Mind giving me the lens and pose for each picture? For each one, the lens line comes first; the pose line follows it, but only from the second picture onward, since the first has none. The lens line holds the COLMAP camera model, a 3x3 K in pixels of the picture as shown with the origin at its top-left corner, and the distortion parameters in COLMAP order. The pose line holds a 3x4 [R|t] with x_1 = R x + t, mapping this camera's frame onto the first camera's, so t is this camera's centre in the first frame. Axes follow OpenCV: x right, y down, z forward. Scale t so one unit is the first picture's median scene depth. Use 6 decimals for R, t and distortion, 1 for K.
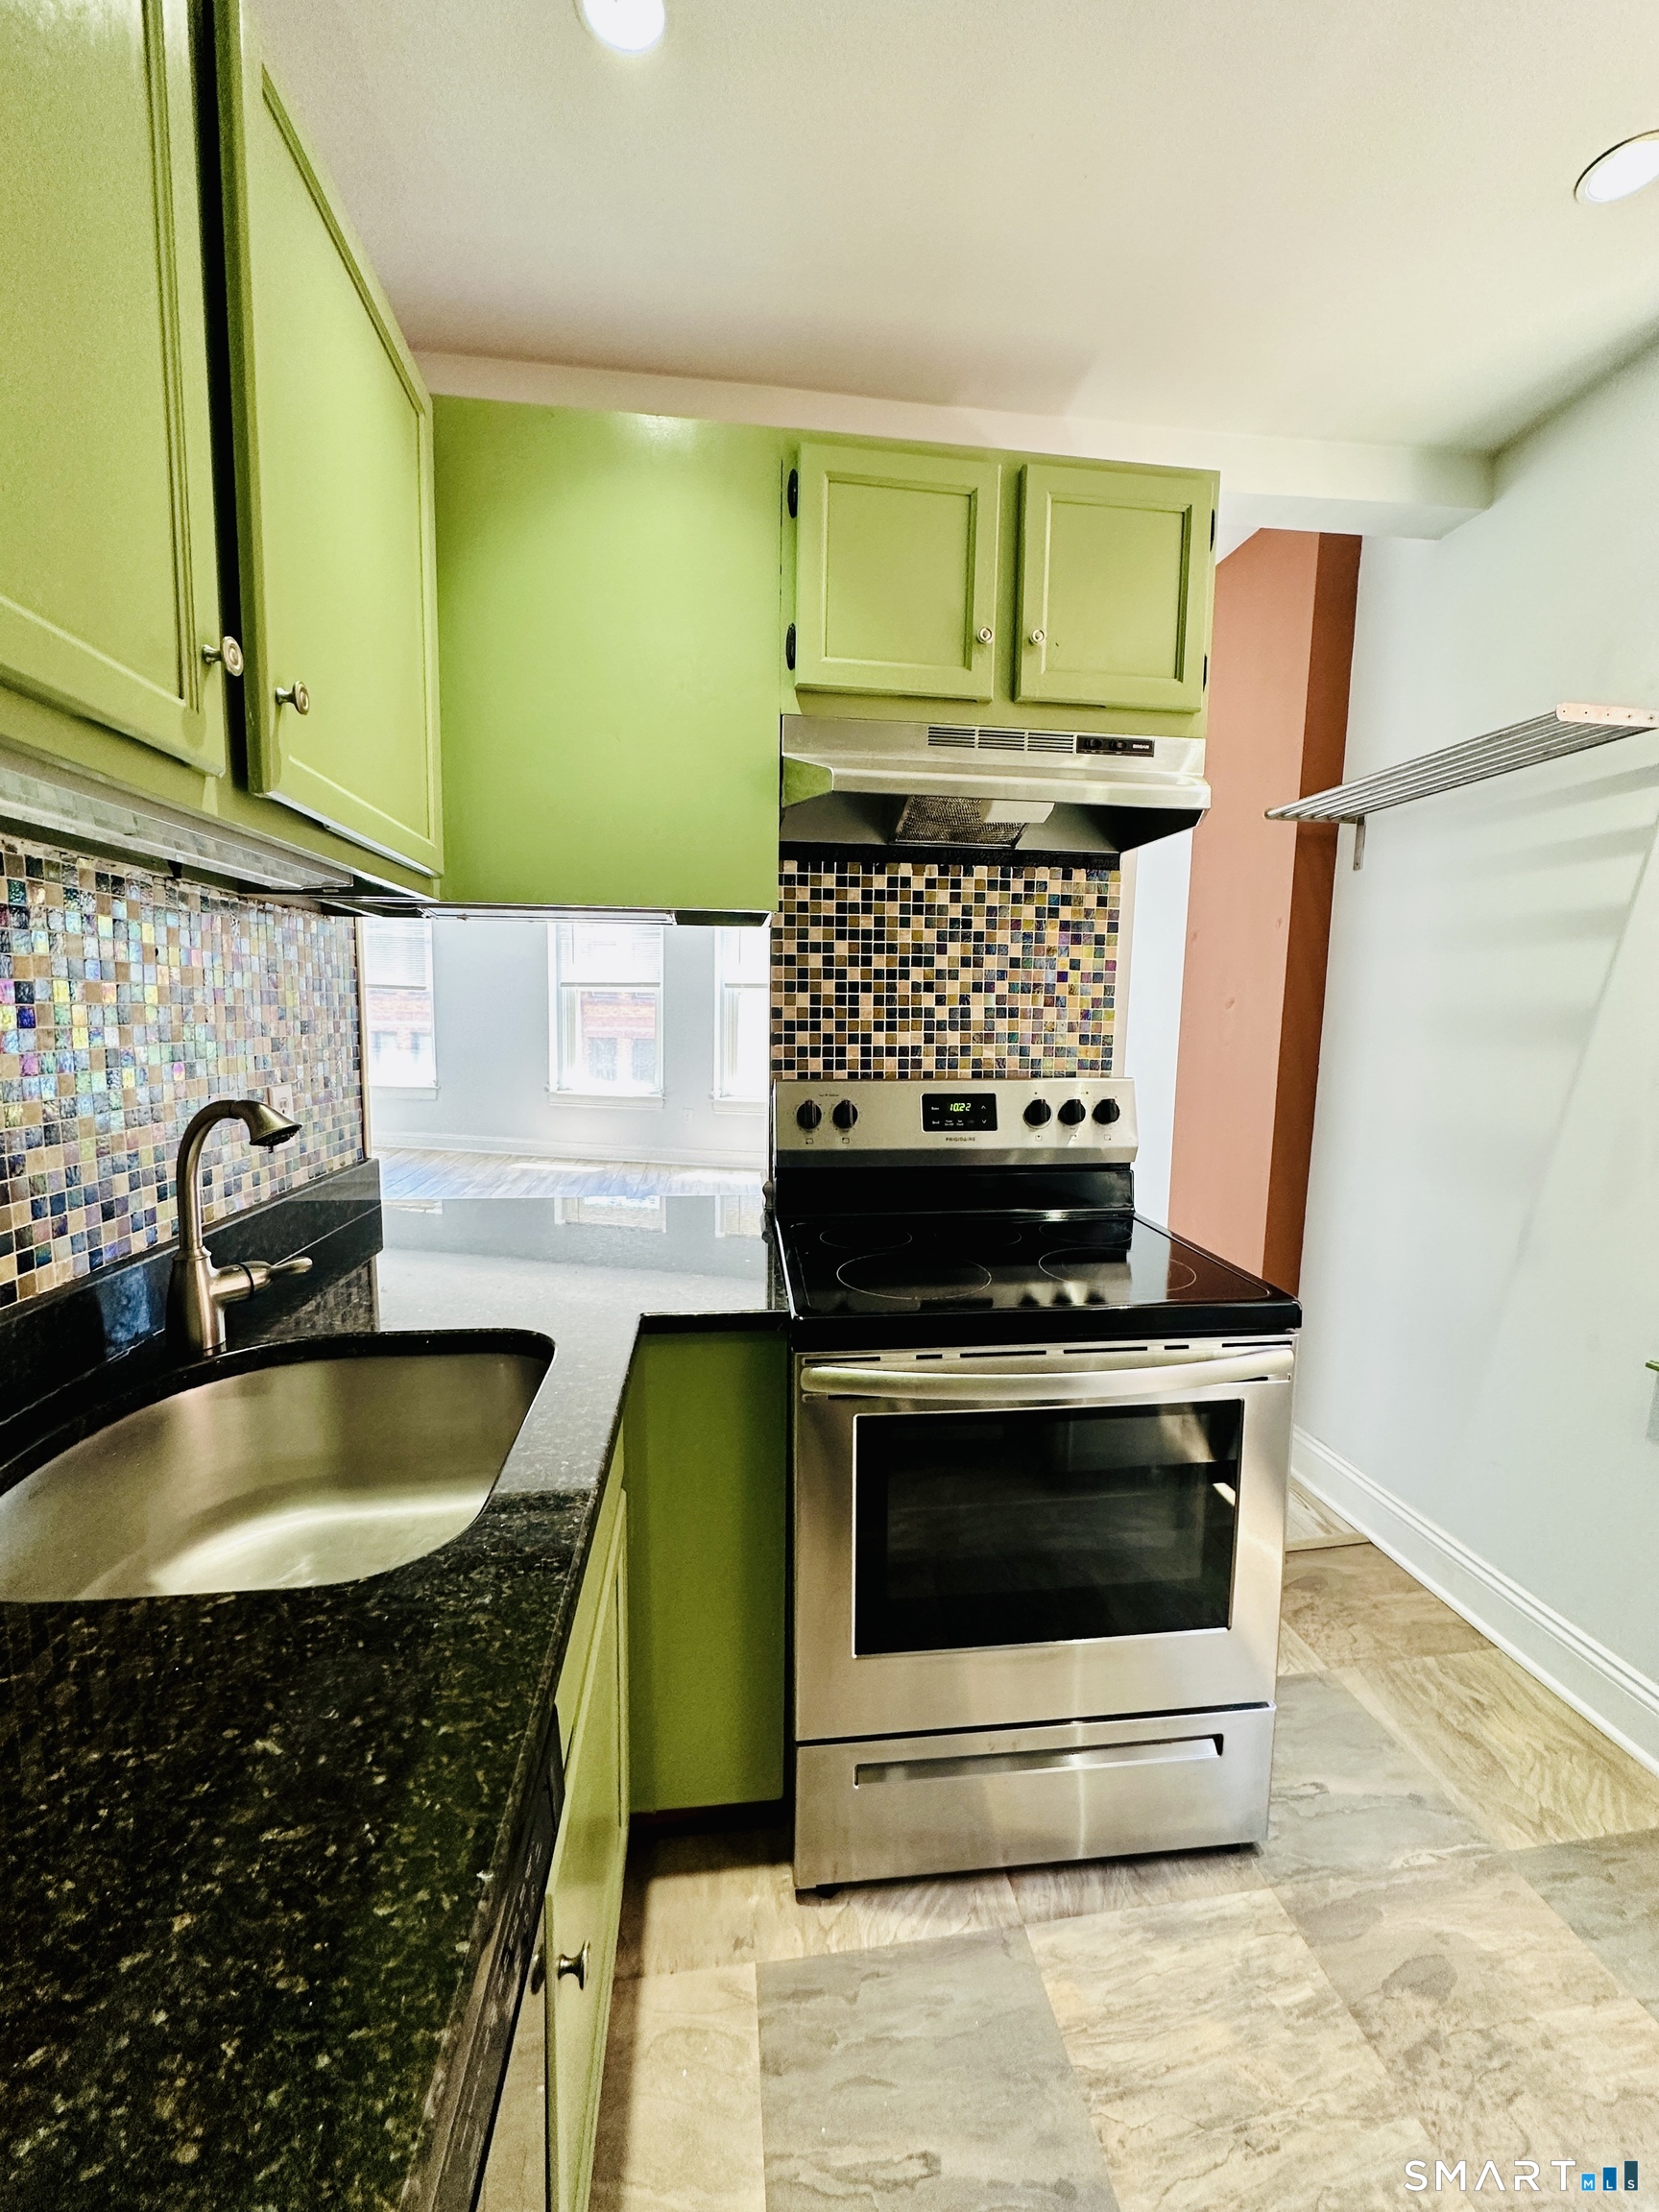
lens RADIAL K [[878.7, 0, 833.3], [0, 878.7, 1100.4], [0, 0, 1]] dist [0.000036, -0.000080]
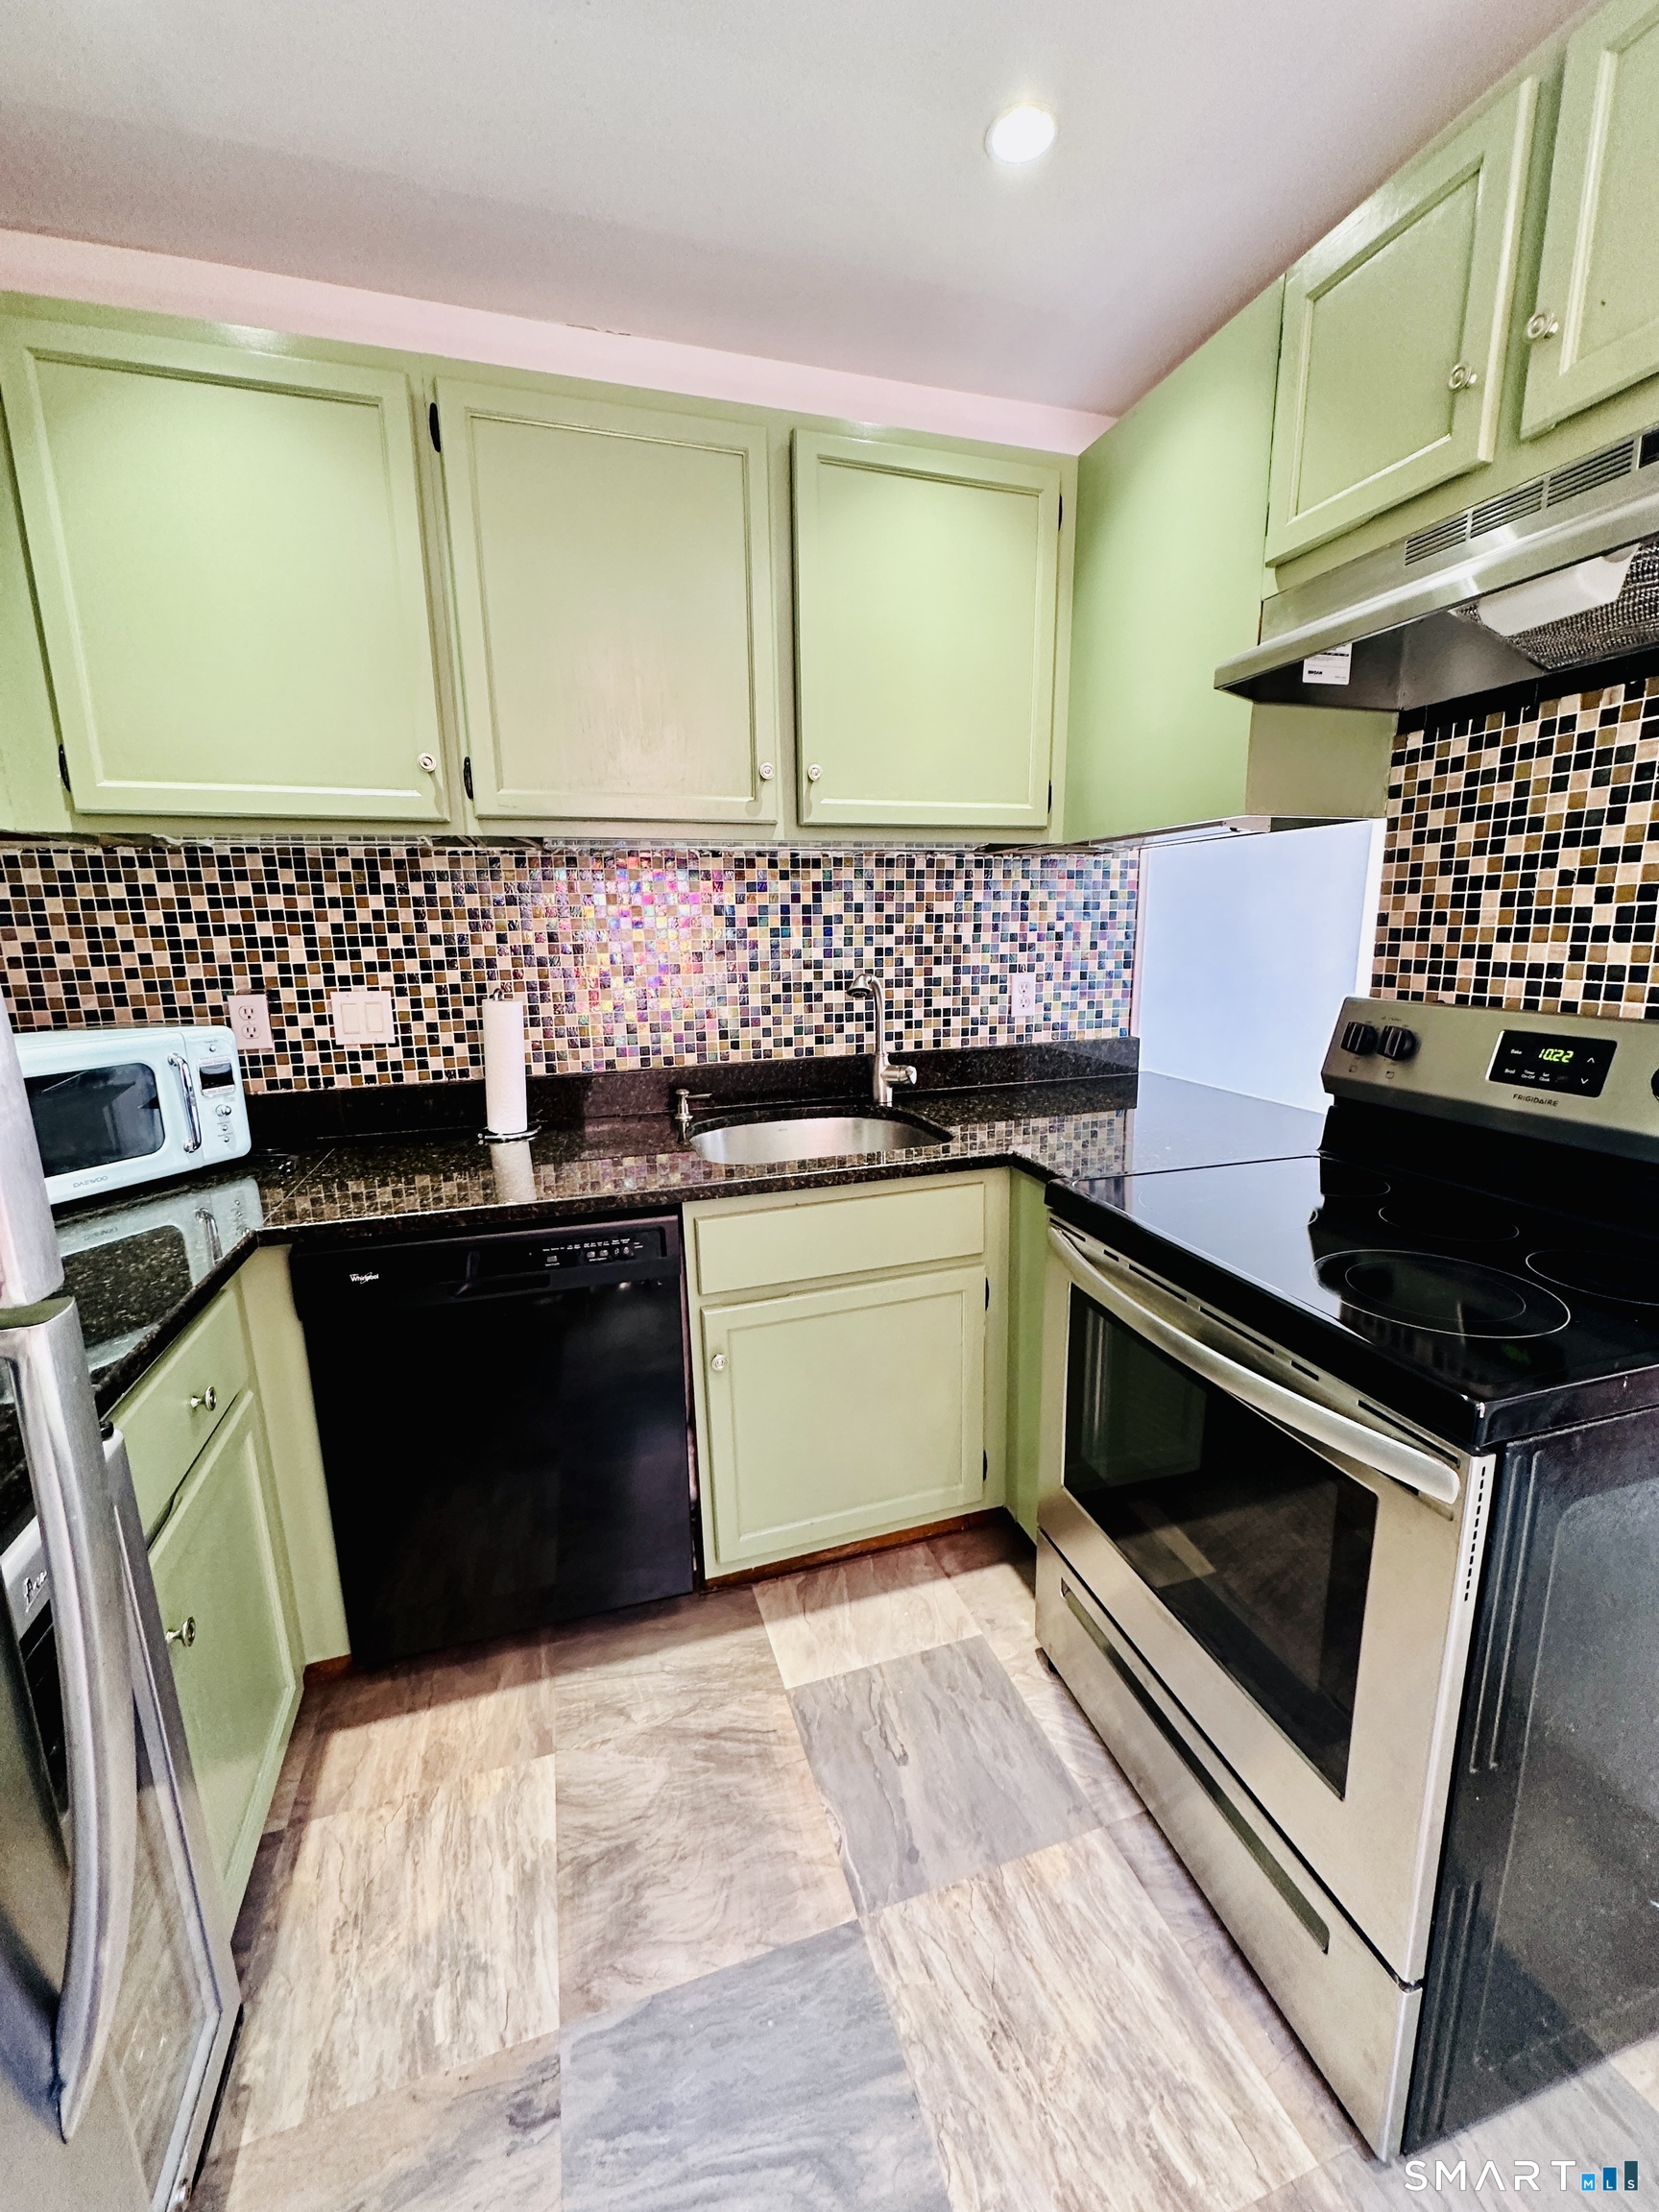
lens RADIAL K [[878.7, 0, 834.6], [0, 878.7, 1097.1], [0, 0, 1]] dist [0.000036, -0.000080]
pose [[0.185575, 0.177325, -0.966498, 0.693961], [-0.083213, 0.982885, 0.164354, -0.025315], [0.979100, 0.049925, 0.197155, 0.313517]]
